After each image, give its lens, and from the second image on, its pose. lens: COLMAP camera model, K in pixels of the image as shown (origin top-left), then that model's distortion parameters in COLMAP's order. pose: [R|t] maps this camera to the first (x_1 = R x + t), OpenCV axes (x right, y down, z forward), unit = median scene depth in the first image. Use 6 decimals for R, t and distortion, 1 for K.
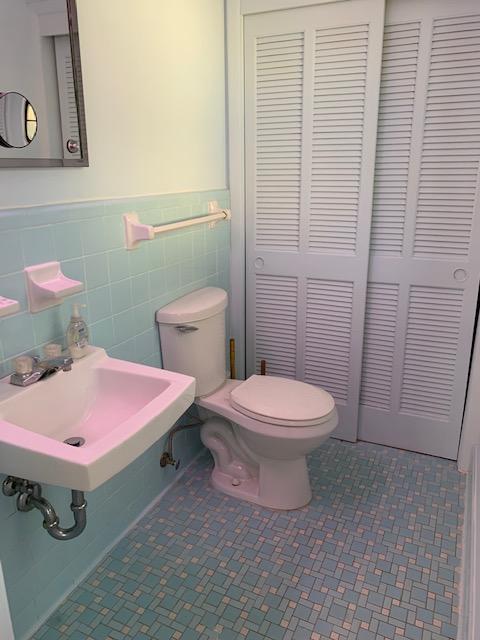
lens RADIAL K [[488.5, 0, 241.9], [0, 488.5, 319.6], [0, 0, 1]] dist [0.036454, -0.041942]
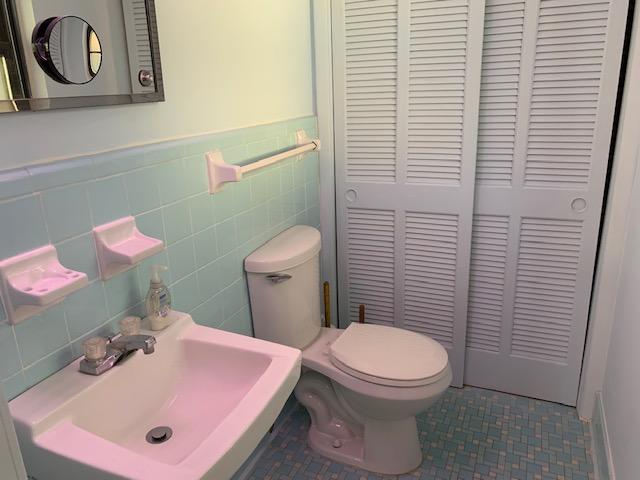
lens RADIAL K [[488.5, 0, 319.0], [0, 488.5, 238.4], [0, 0, 1]] dist [0.036454, -0.041942]
pose [[0.999393, -0.031708, 0.014433, -0.046768], [0.031614, 0.999478, 0.006683, -0.051518], [-0.014637, -0.006222, 0.999874, 0.105795]]
